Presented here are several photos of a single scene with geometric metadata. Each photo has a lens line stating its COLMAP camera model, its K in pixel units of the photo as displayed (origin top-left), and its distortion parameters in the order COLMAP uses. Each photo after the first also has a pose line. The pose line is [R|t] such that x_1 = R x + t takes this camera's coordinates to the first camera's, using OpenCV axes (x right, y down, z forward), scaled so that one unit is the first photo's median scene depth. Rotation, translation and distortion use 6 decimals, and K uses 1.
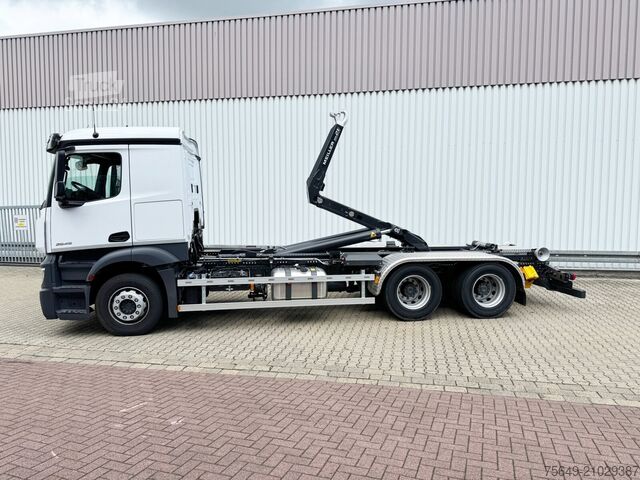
lens RADIAL K [[447.2, 0, 320.0], [0, 447.2, 240.0], [0, 0, 1]] dist [0.066009, -0.097583]
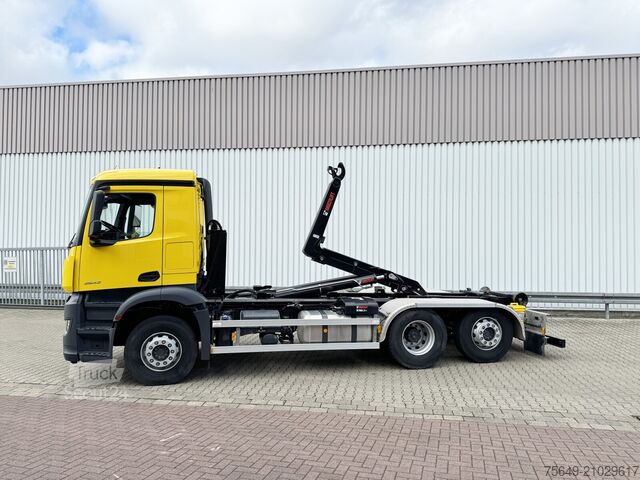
lens RADIAL K [[447.2, 0, 320.0], [0, 447.2, 240.0], [0, 0, 1]] dist [0.066009, -0.097583]
pose [[0.998304, 0.005917, 0.057908, -0.088419], [-0.000764, 0.996067, -0.088603, -0.010837], [-0.058205, 0.088409, 0.994382, -0.126449]]
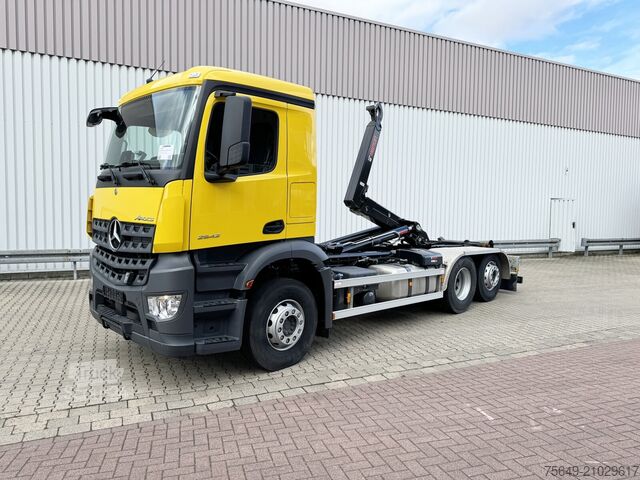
lens RADIAL K [[447.2, 0, 320.0], [0, 447.2, 240.0], [0, 0, 1]] dist [0.066009, -0.097583]
pose [[0.804692, -0.023213, 0.593239, -0.936854], [0.024511, 0.999682, 0.005869, 0.002723], [-0.593187, 0.009818, 0.805005, 0.351057]]
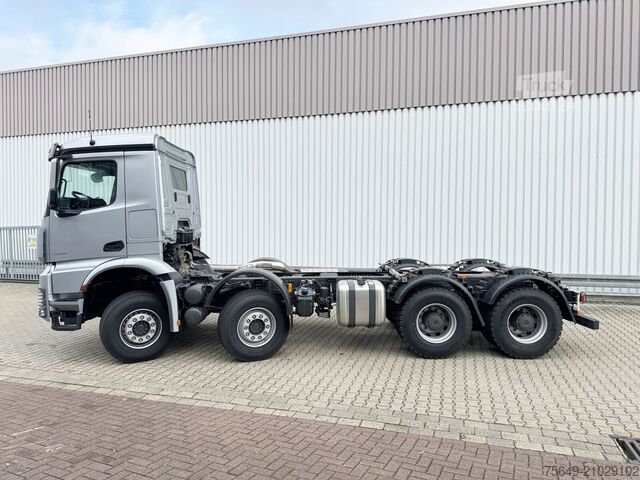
lens RADIAL K [[447.2, 0, 320.0], [0, 447.2, 240.0], [0, 0, 1]] dist [0.066009, -0.097583]
pose [[0.996214, 0.003857, -0.086849, 0.239996], [-0.007553, 0.999078, -0.042268, -0.008391], [0.086606, 0.042764, 0.995324, 0.043518]]
